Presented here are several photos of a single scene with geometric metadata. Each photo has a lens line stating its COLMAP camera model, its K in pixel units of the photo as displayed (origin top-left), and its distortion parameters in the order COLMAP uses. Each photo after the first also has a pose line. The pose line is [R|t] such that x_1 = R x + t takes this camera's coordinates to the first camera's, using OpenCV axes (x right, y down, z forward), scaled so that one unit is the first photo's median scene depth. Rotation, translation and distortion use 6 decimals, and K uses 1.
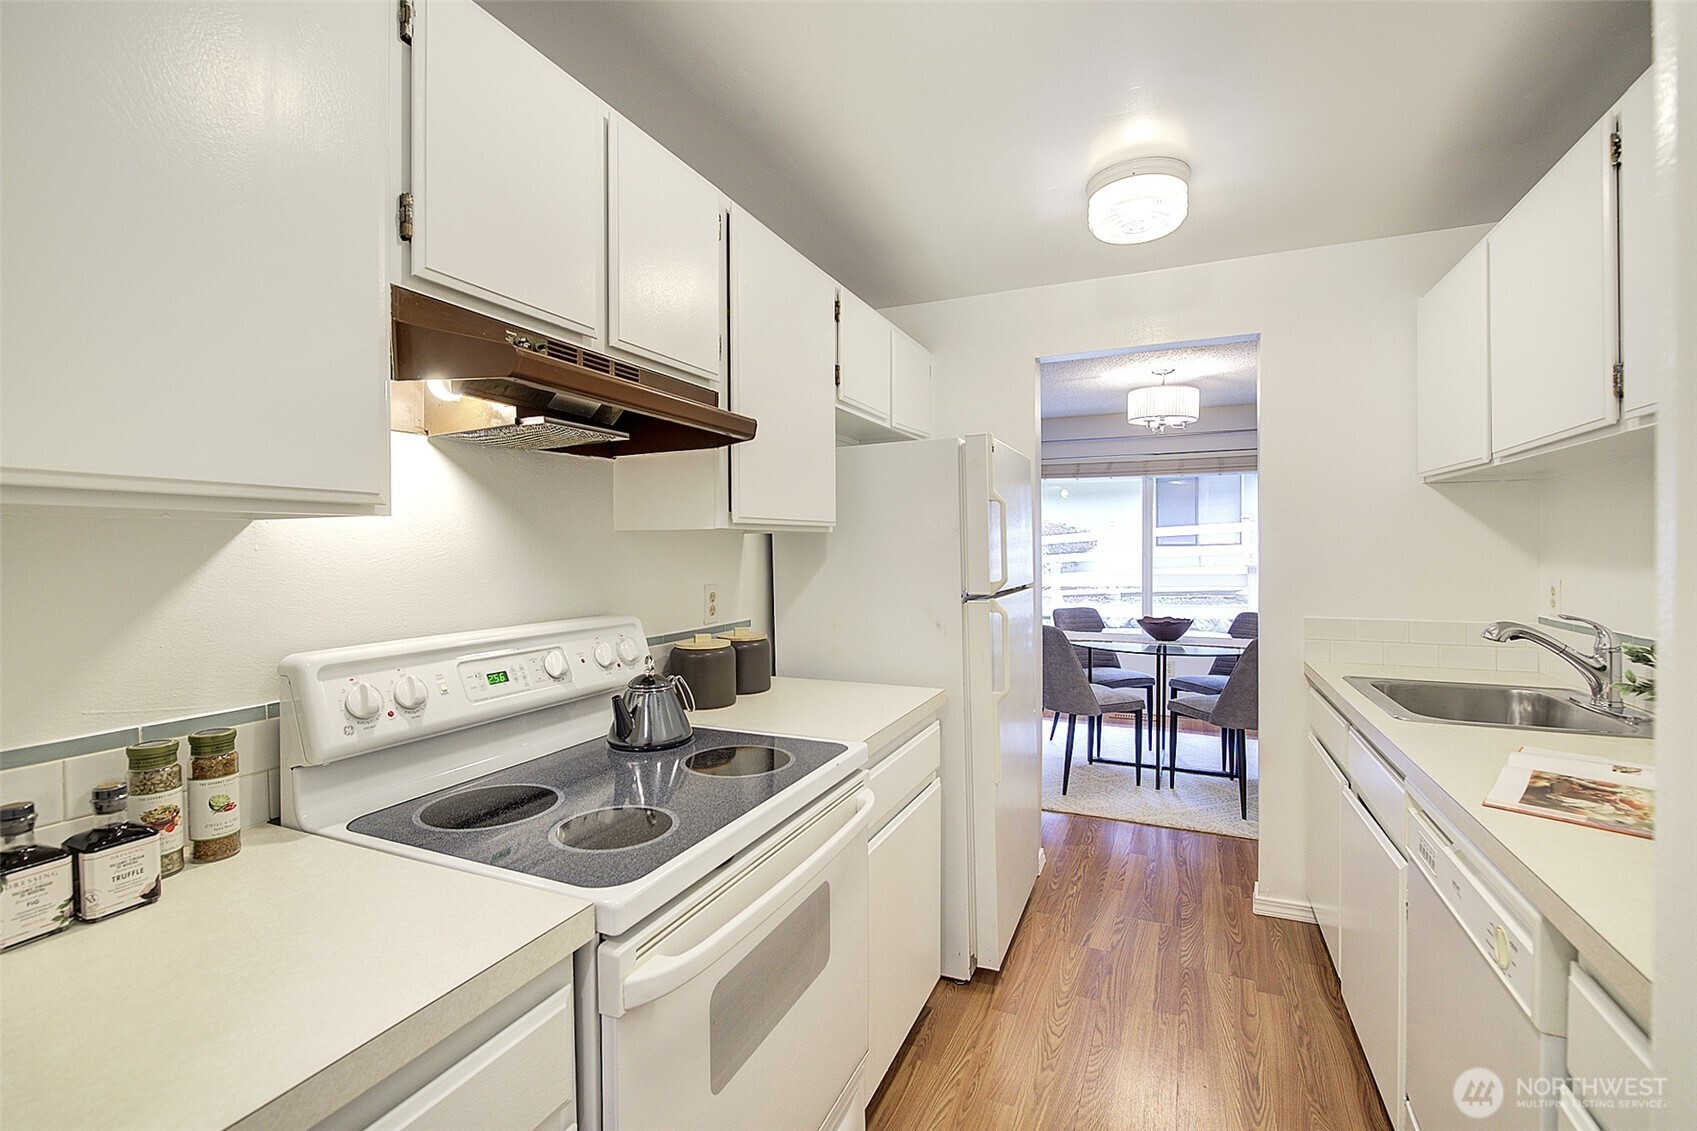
lens RADIAL K [[733.2, 0, 856.0], [0, 733.2, 558.3], [0, 0, 1]] dist [-0.015163, 0.003277]
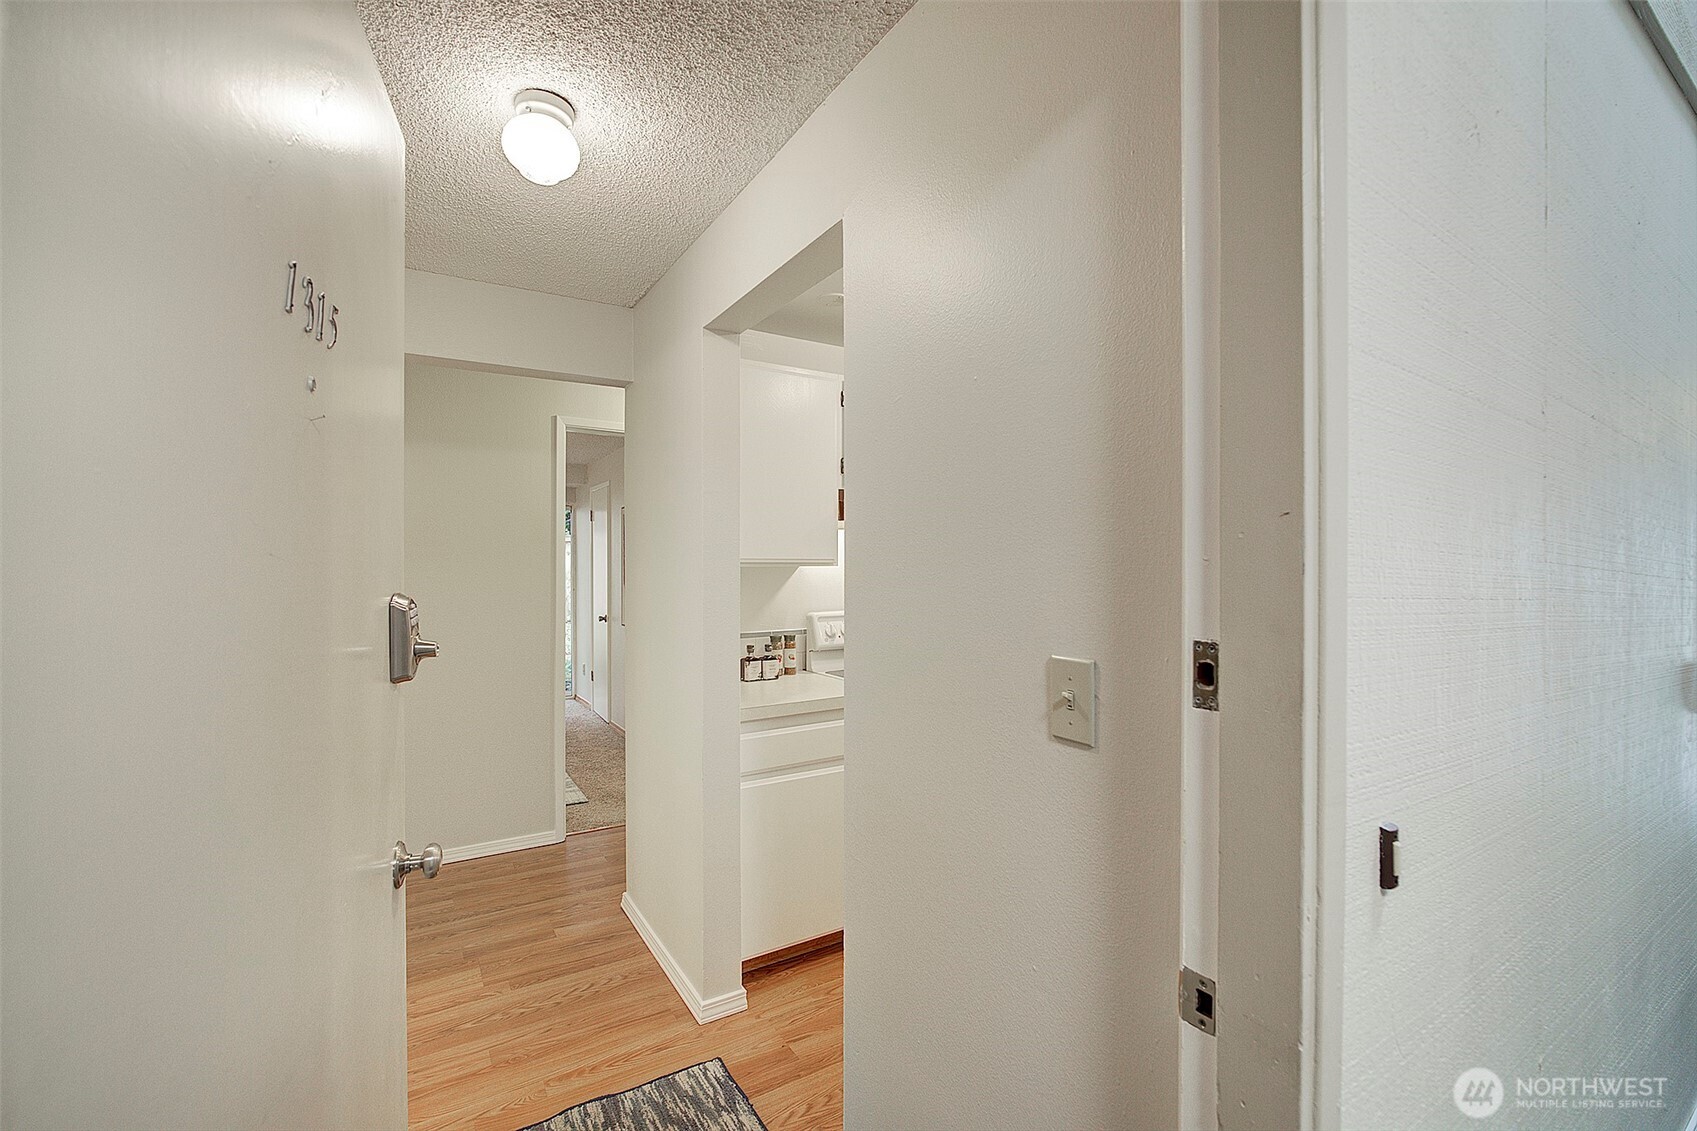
lens RADIAL K [[733.2, 0, 852.5], [0, 733.2, 562.5], [0, 0, 1]] dist [-0.015163, 0.003277]
pose [[0.828637, 0.004826, -0.559765, 0.855368], [-0.012371, 0.999877, -0.009692, -0.031121], [0.559649, 0.014956, 0.828595, -1.140287]]
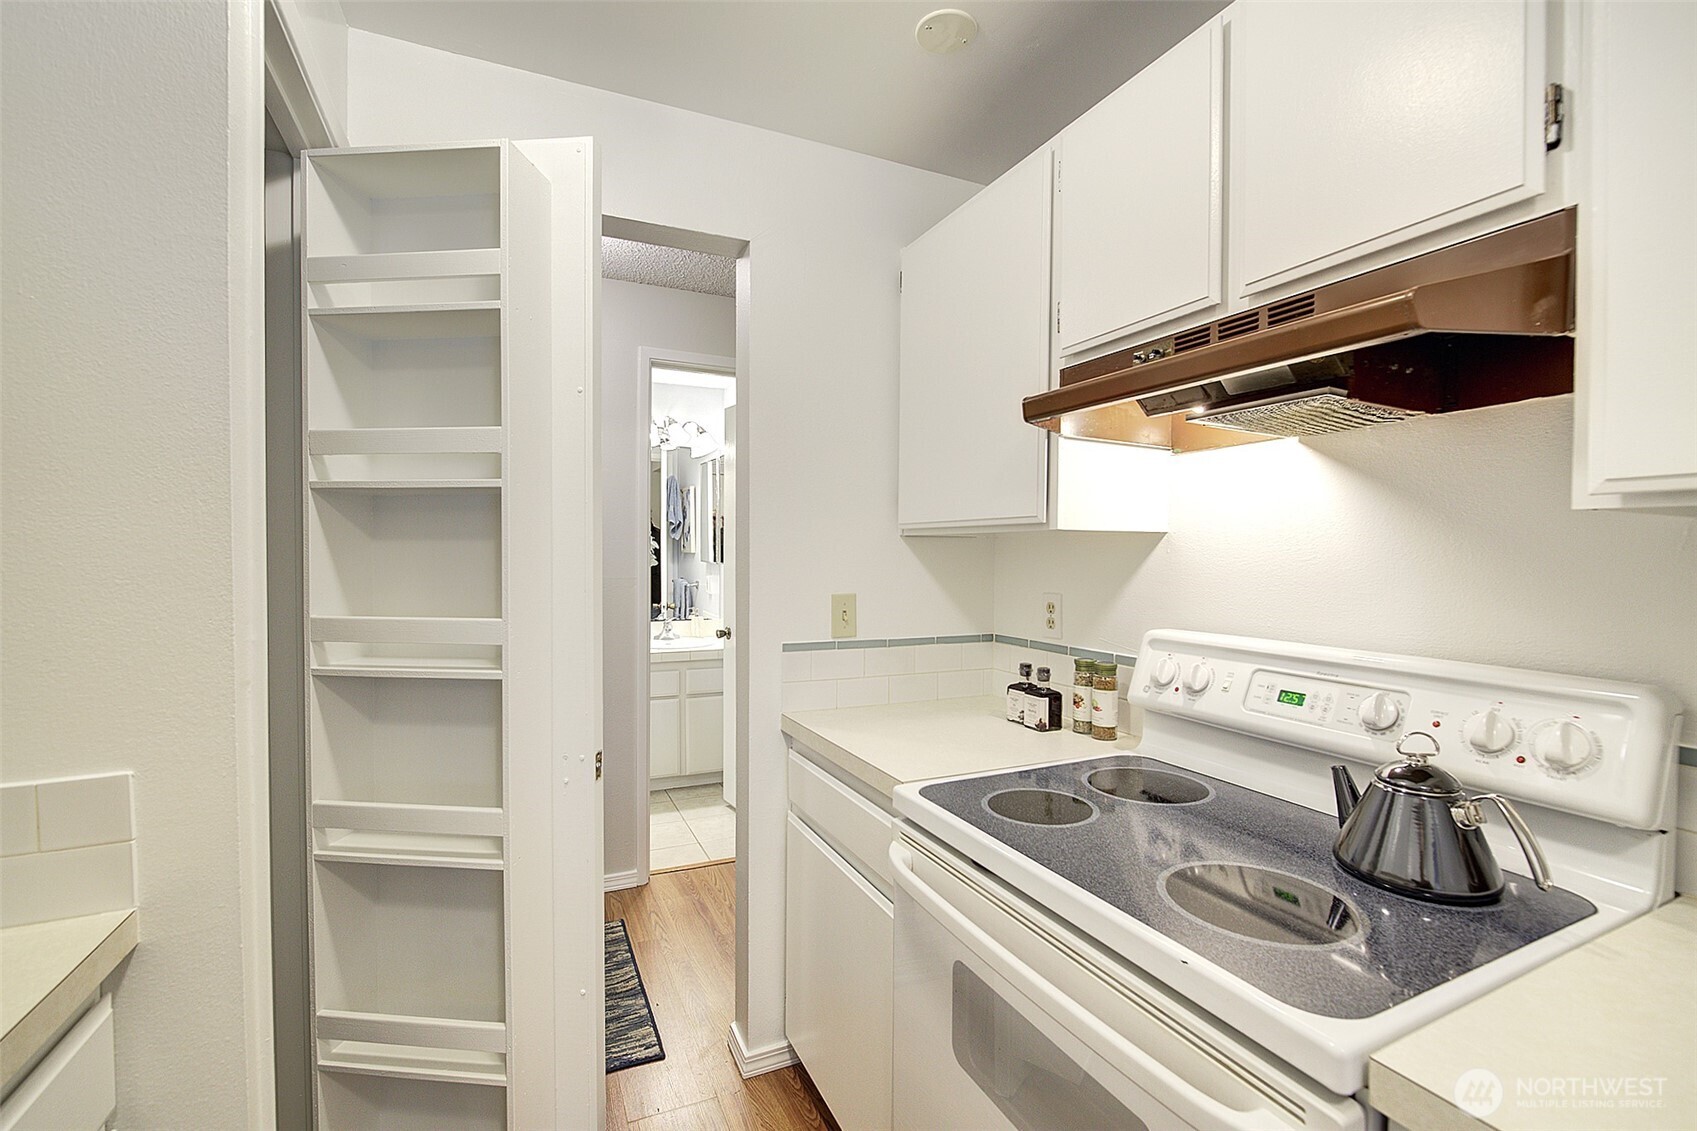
lens RADIAL K [[733.2, 0, 840.6], [0, 733.2, 570.2], [0, 0, 1]] dist [-0.015163, 0.003277]
pose [[-0.663133, 0.020602, -0.748218, 0.591511], [-0.011475, 0.999224, 0.037683, -0.021483], [0.748414, 0.033574, -0.662382, 1.291975]]
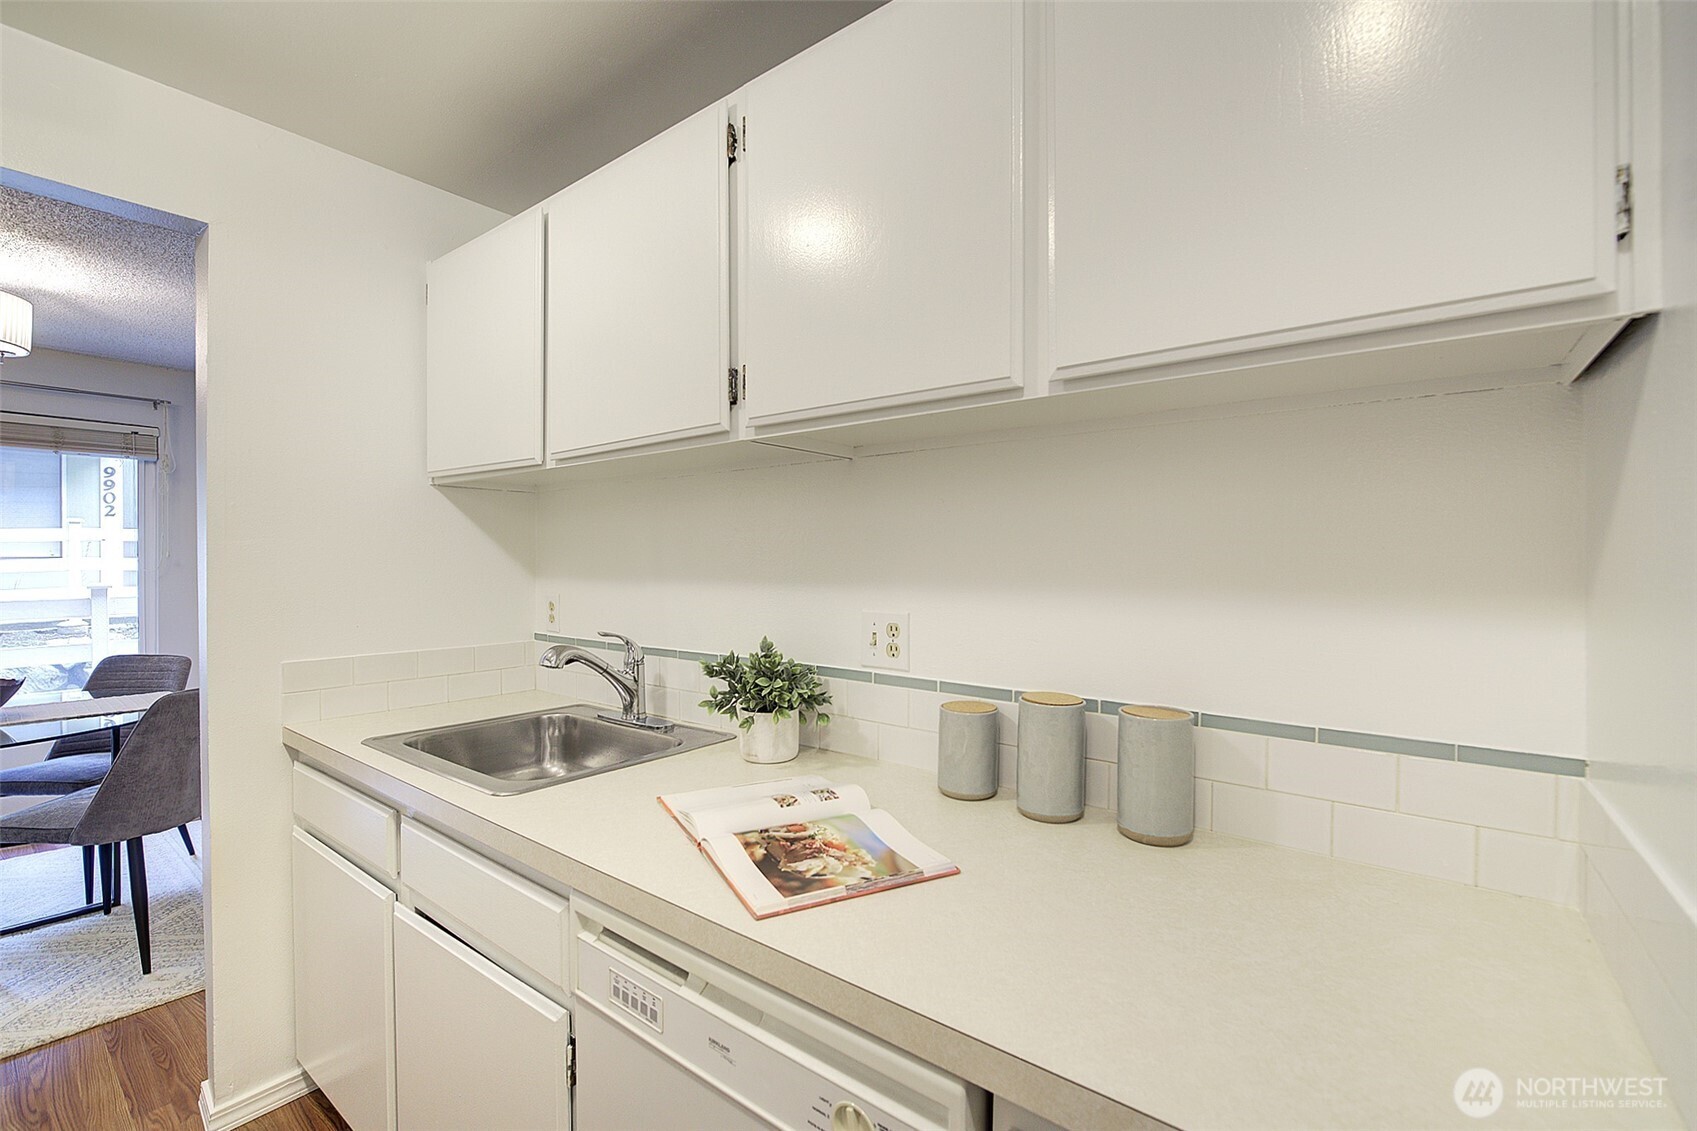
lens RADIAL K [[733.2, 0, 845.9], [0, 733.2, 570.7], [0, 0, 1]] dist [-0.015163, 0.003277]
pose [[0.248444, -0.002751, 0.968642, 0.158290], [0.008230, 0.999966, 0.000729, -0.002248], [-0.968611, 0.007791, 0.248458, 0.613432]]
